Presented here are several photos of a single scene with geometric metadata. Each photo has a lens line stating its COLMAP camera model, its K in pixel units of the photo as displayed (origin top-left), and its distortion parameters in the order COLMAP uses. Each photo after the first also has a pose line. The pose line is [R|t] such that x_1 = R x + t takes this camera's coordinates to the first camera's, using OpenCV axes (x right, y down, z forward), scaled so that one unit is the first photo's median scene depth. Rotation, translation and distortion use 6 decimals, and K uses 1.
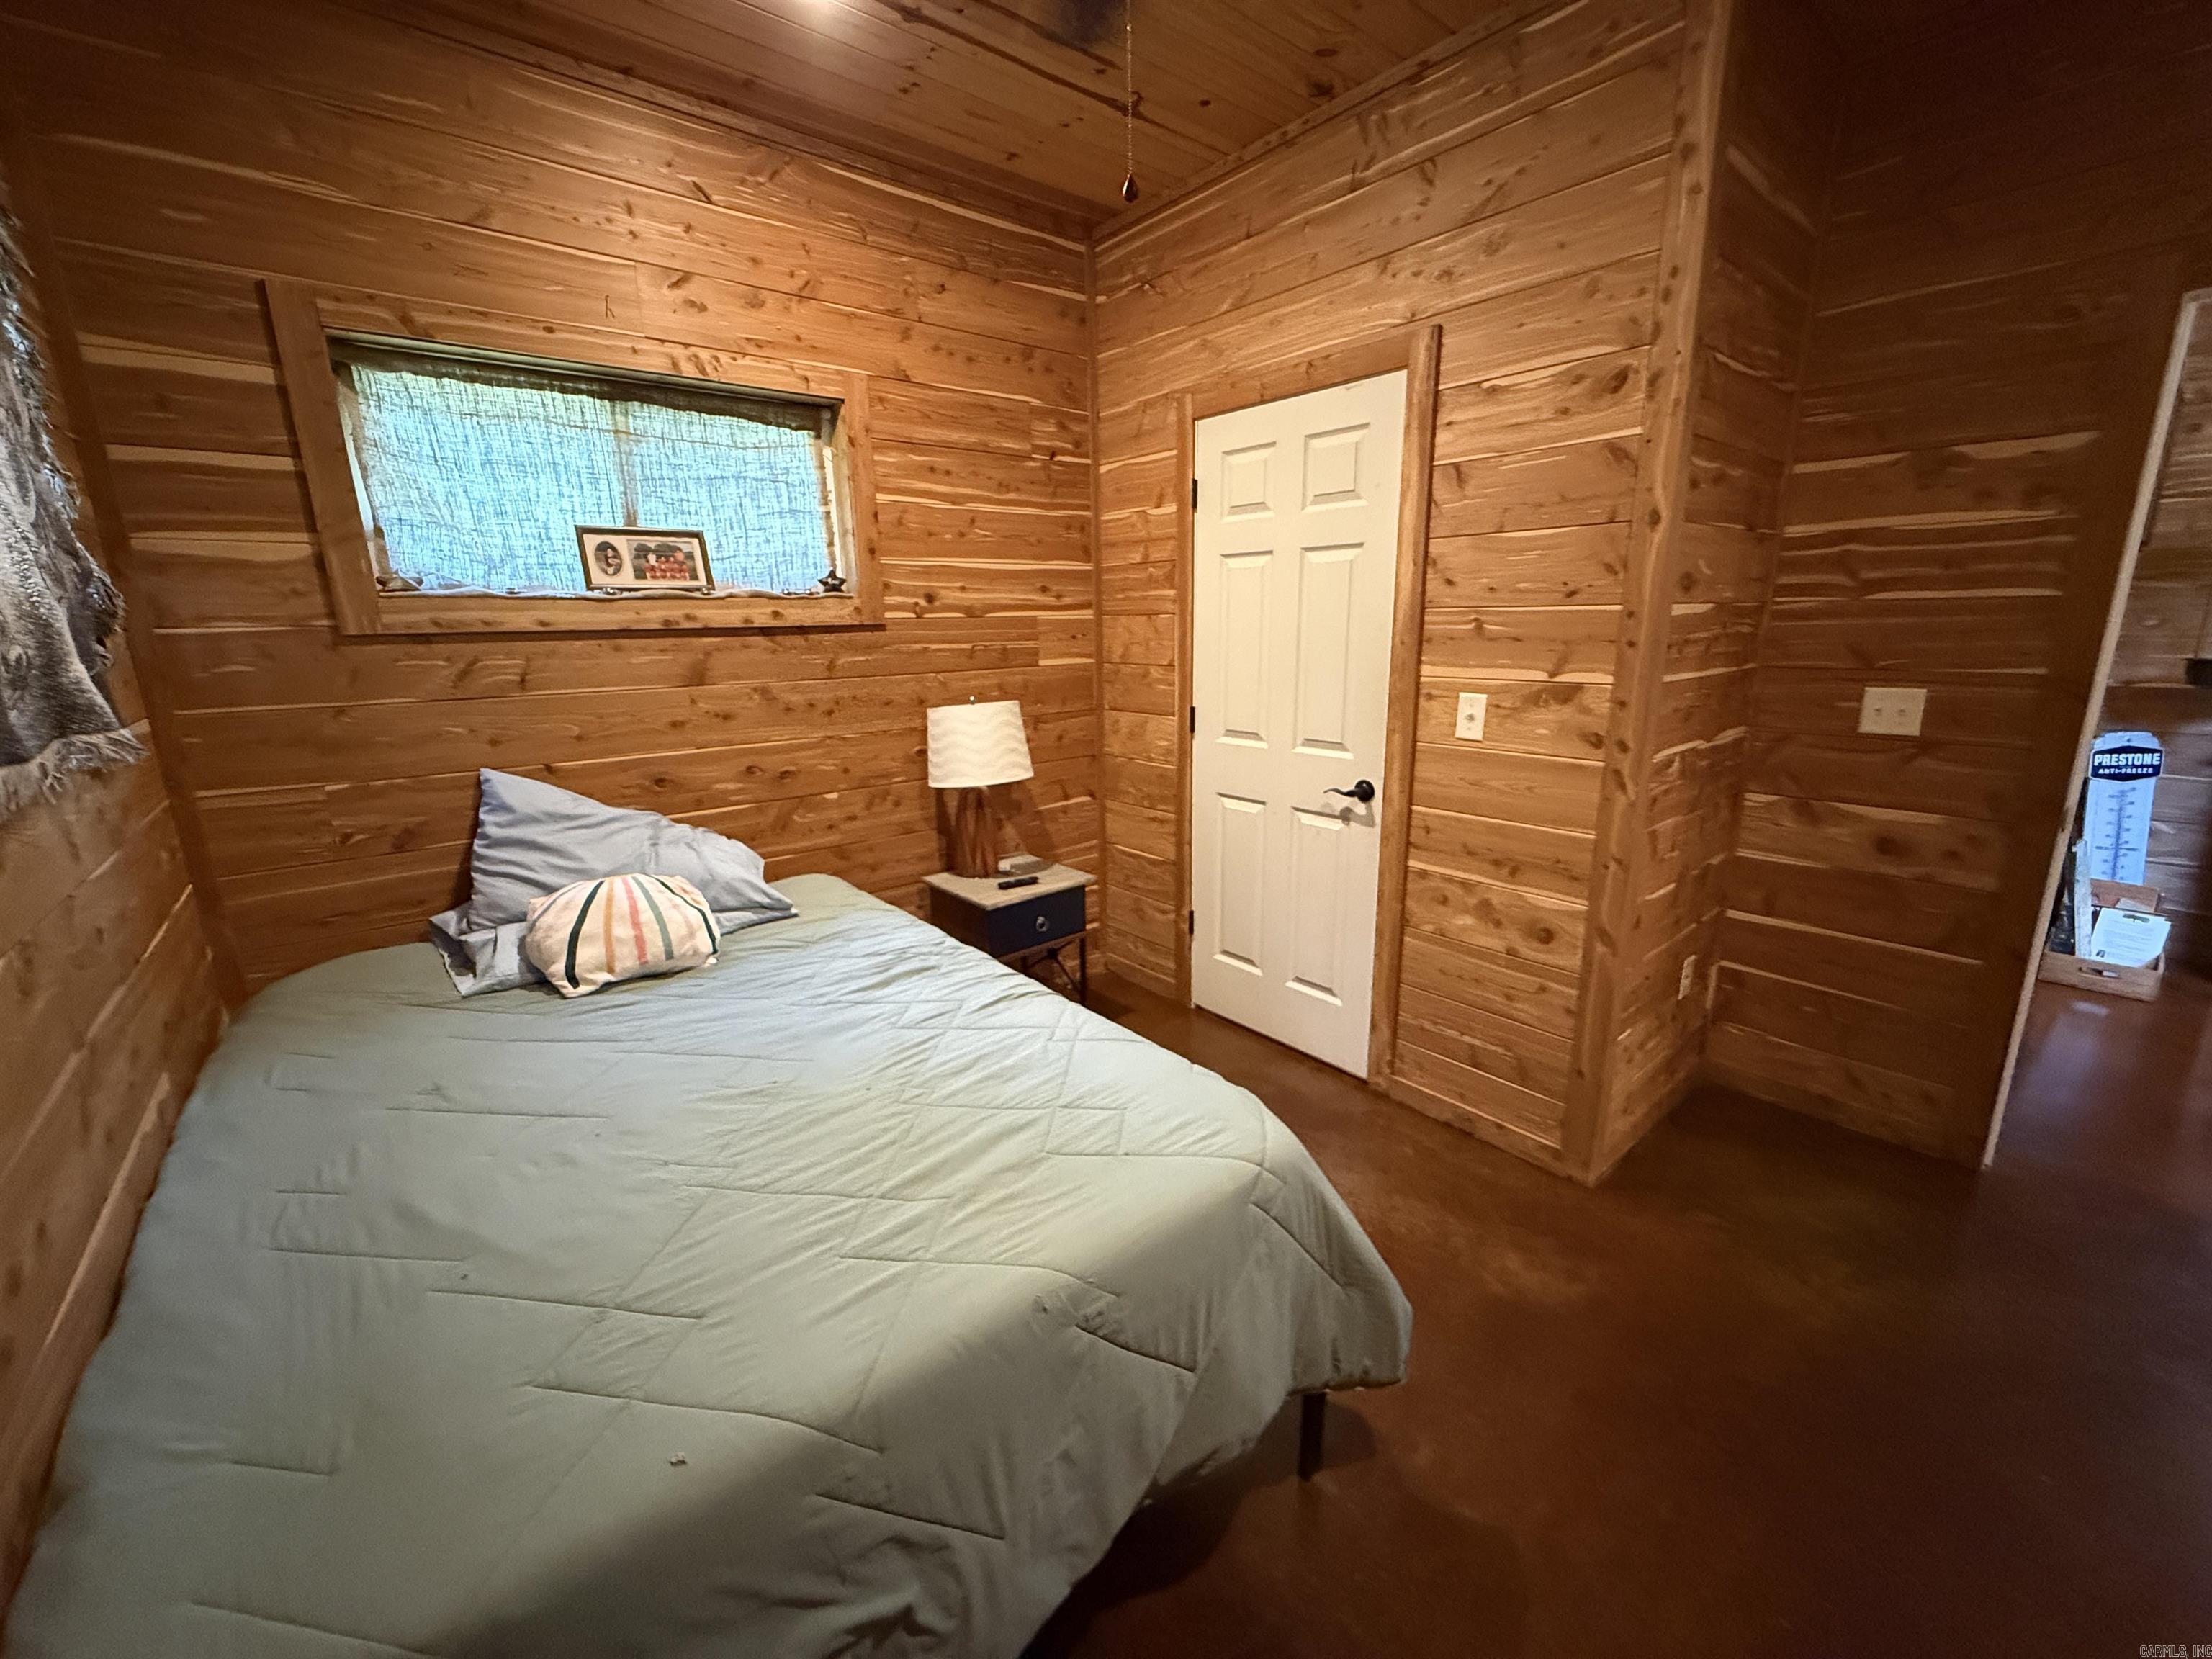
lens RADIAL K [[881.4, 0, 1111.3], [0, 881.4, 824.5], [0, 0, 1]] dist [0.000412, -0.000107]
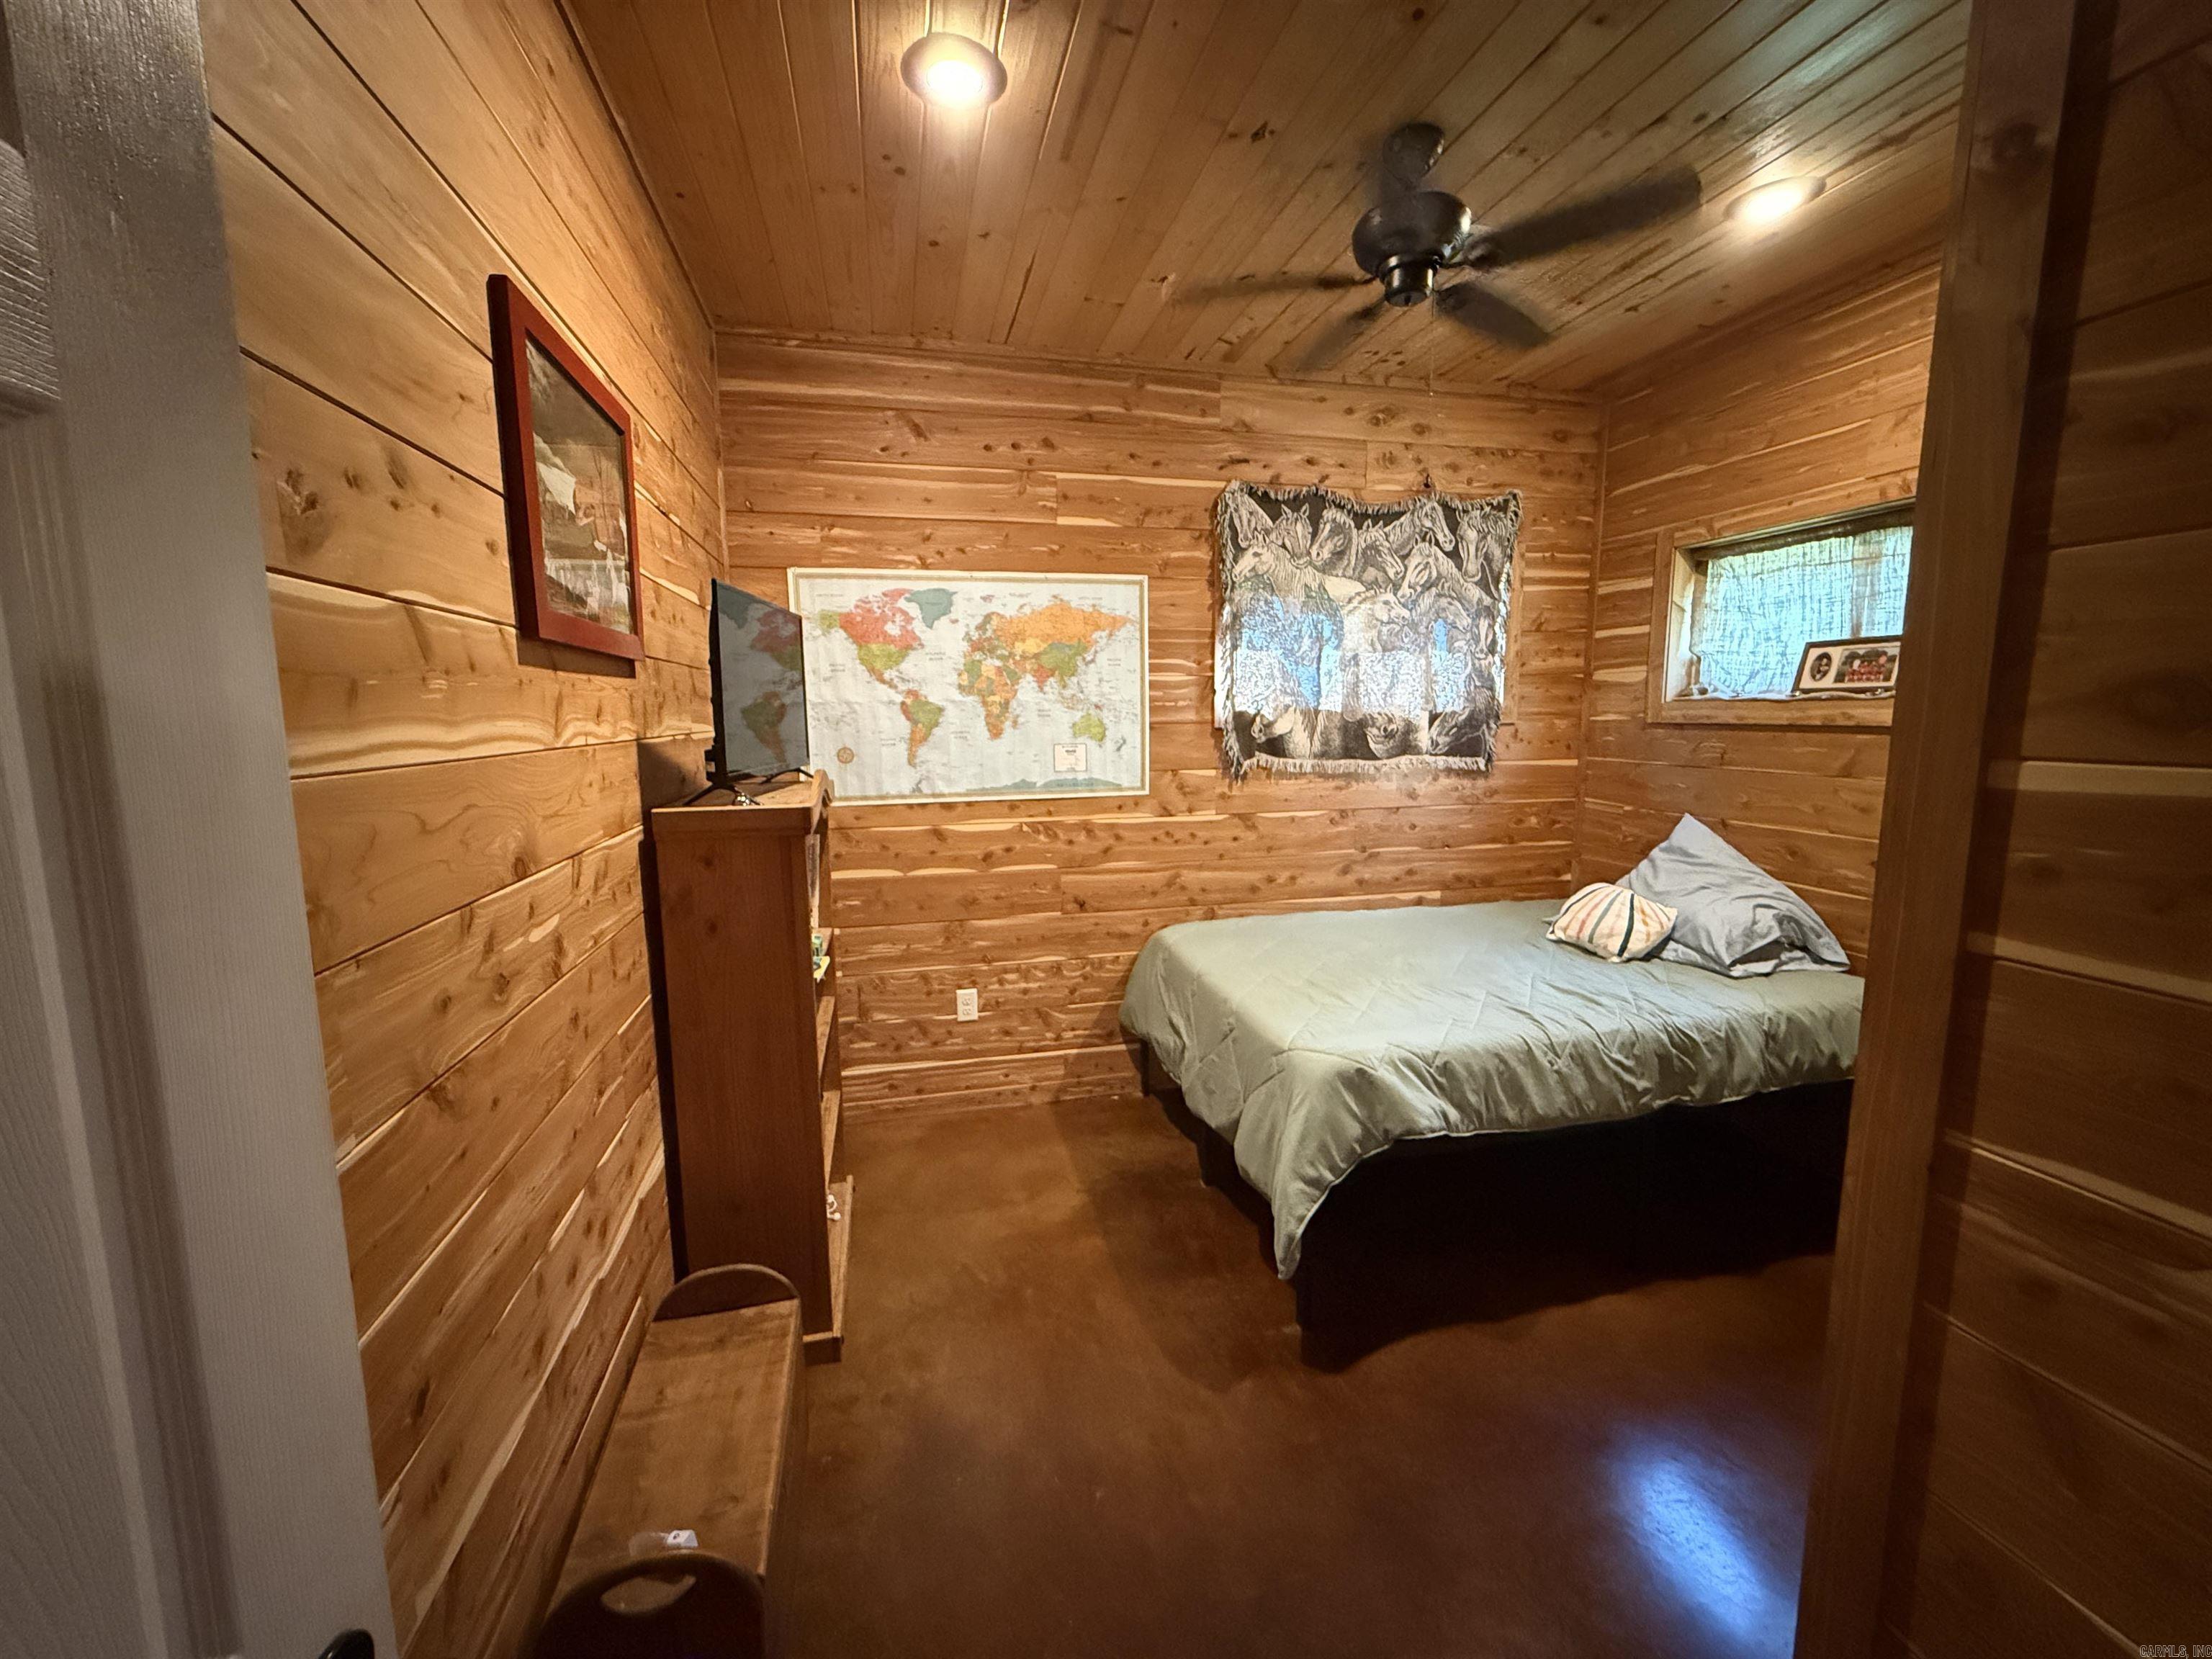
lens RADIAL K [[881.4, 0, 1106.3], [0, 881.4, 828.9], [0, 0, 1]] dist [0.000412, -0.000107]
pose [[-0.441802, 0.134549, -0.886966, 0.995385], [-0.197058, 0.949987, 0.242264, -0.198237], [0.875202, 0.281816, -0.393192, 0.708715]]
